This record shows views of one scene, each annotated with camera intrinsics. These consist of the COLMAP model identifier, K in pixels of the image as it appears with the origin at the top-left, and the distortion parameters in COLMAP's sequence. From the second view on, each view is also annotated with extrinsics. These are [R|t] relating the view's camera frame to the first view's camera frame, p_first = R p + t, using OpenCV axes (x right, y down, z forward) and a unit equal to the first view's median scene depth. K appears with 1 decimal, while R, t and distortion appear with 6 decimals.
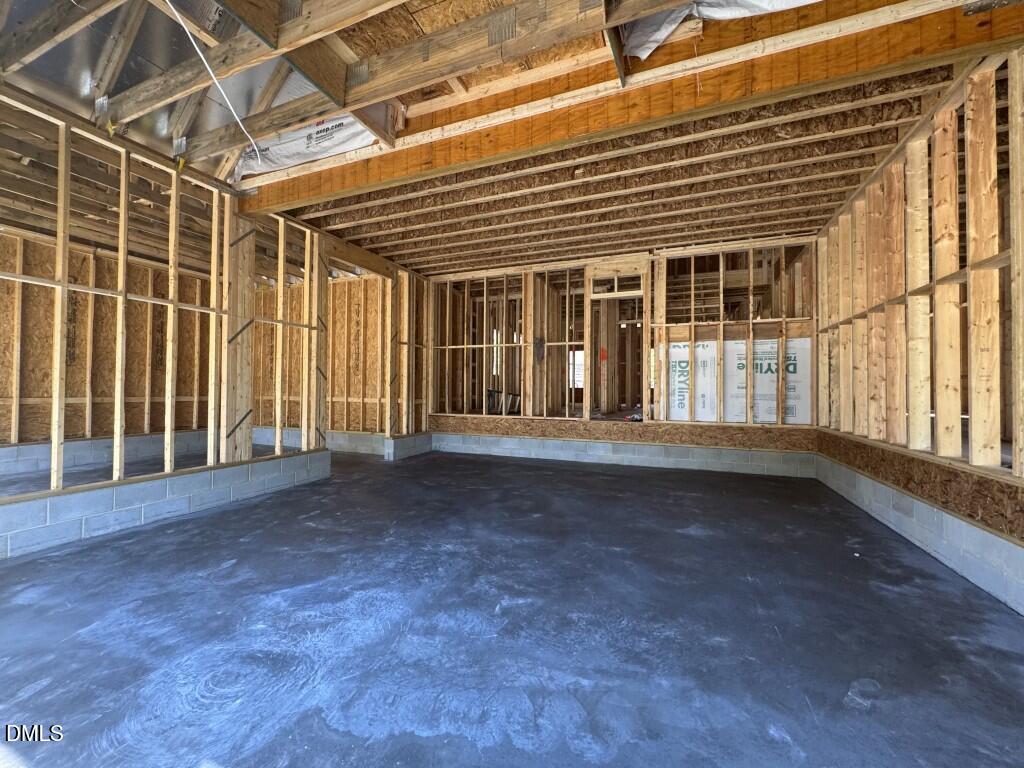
lens RADIAL K [[412.3, 0, 517.2], [0, 412.3, 380.7], [0, 0, 1]] dist [-0.004120, 0.000274]
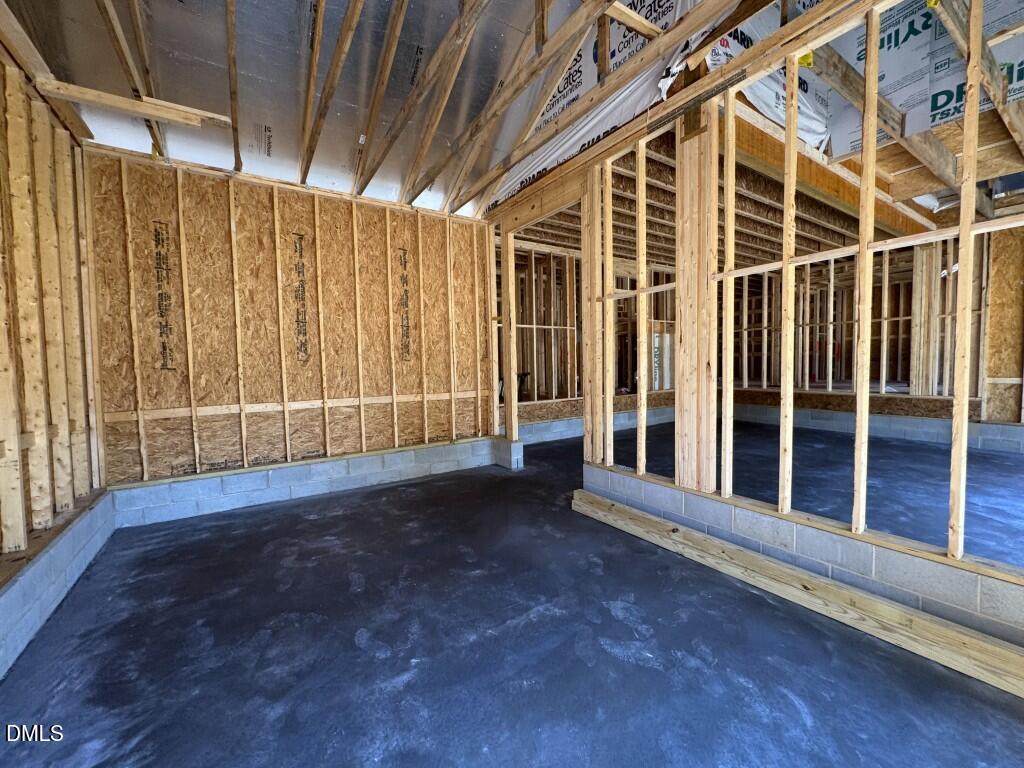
lens RADIAL K [[412.3, 0, 515.2], [0, 412.3, 386.6], [0, 0, 1]] dist [-0.004120, 0.000274]
pose [[0.581059, -0.072043, 0.810667, -0.871810], [0.008602, 0.996562, 0.082398, -0.026854], [-0.813816, -0.040905, 0.579681, 0.511598]]
